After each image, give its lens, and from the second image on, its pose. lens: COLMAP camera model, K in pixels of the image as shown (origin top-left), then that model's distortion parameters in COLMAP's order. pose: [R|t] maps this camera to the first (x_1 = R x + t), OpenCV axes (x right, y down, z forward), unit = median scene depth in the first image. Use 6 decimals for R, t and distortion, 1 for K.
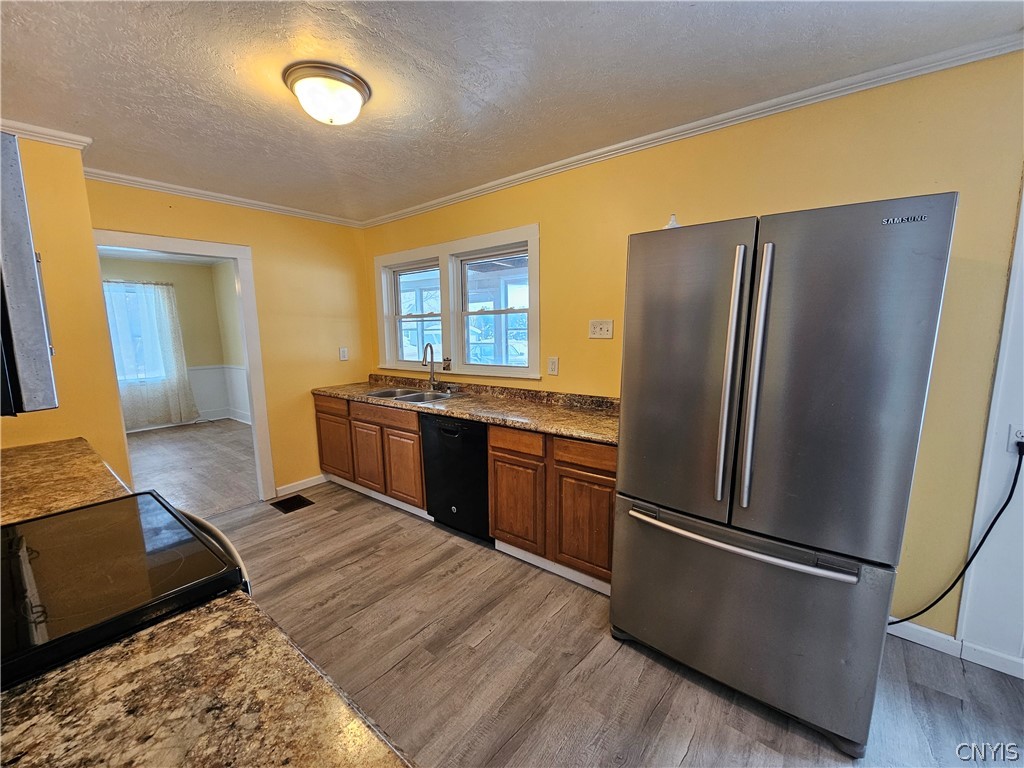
lens RADIAL K [[420.1, 0, 508.1], [0, 420.1, 392.2], [0, 0, 1]] dist [-0.003197, 0.001669]
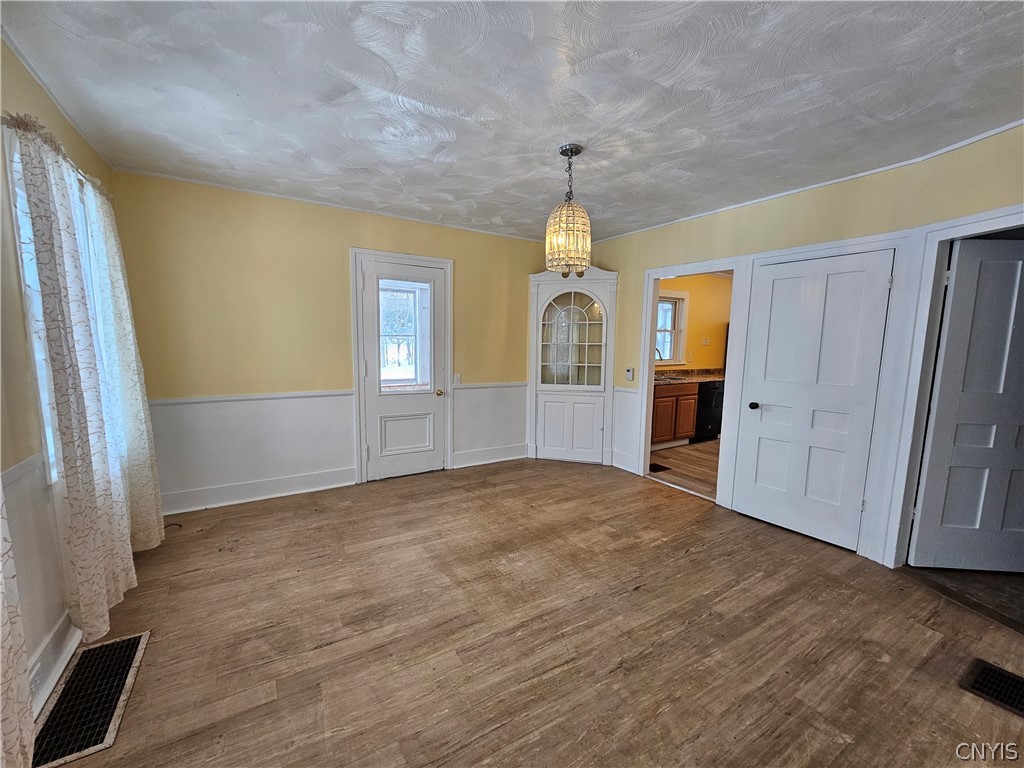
lens RADIAL K [[420.1, 0, 509.1], [0, 420.1, 390.7], [0, 0, 1]] dist [-0.003197, 0.001669]
pose [[0.336914, -0.092315, 0.936999, -2.905052], [0.120962, 0.991179, 0.054159, -0.157946], [-0.933733, 0.095094, 0.345109, 1.460684]]
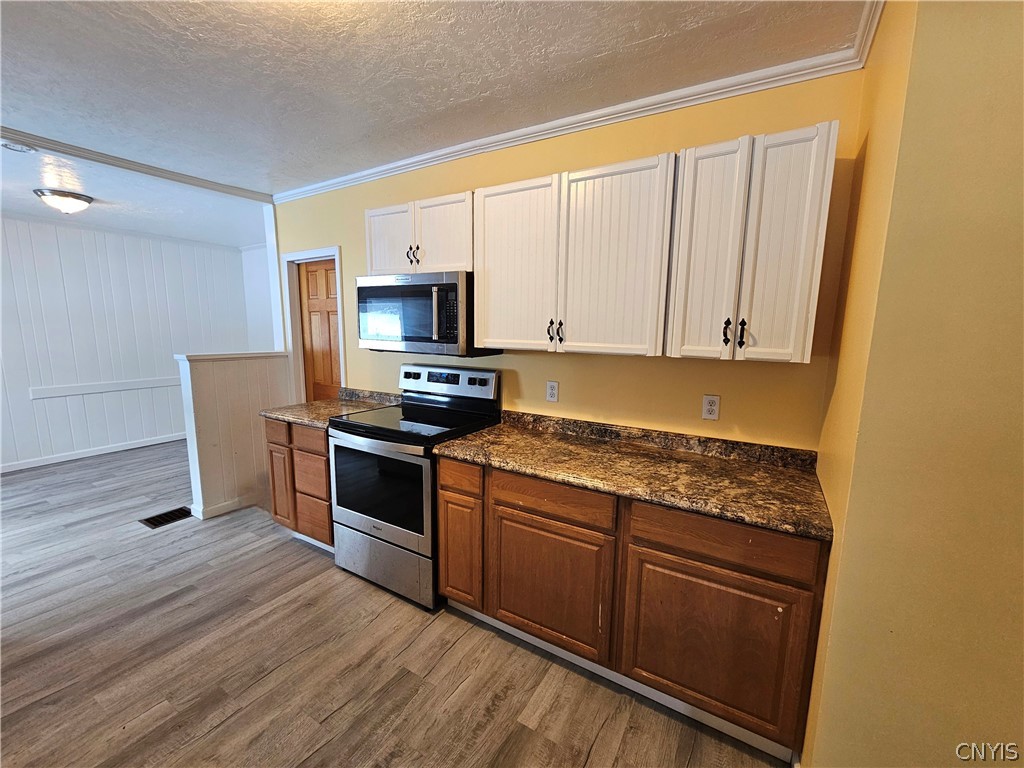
lens RADIAL K [[420.1, 0, 510.2], [0, 420.1, 393.5], [0, 0, 1]] dist [-0.003197, 0.001669]
pose [[-0.990628, 0.024945, -0.134287, -0.551034], [-0.016420, 0.954299, 0.298403, -0.205237], [0.135593, 0.297812, -0.944946, 1.397913]]
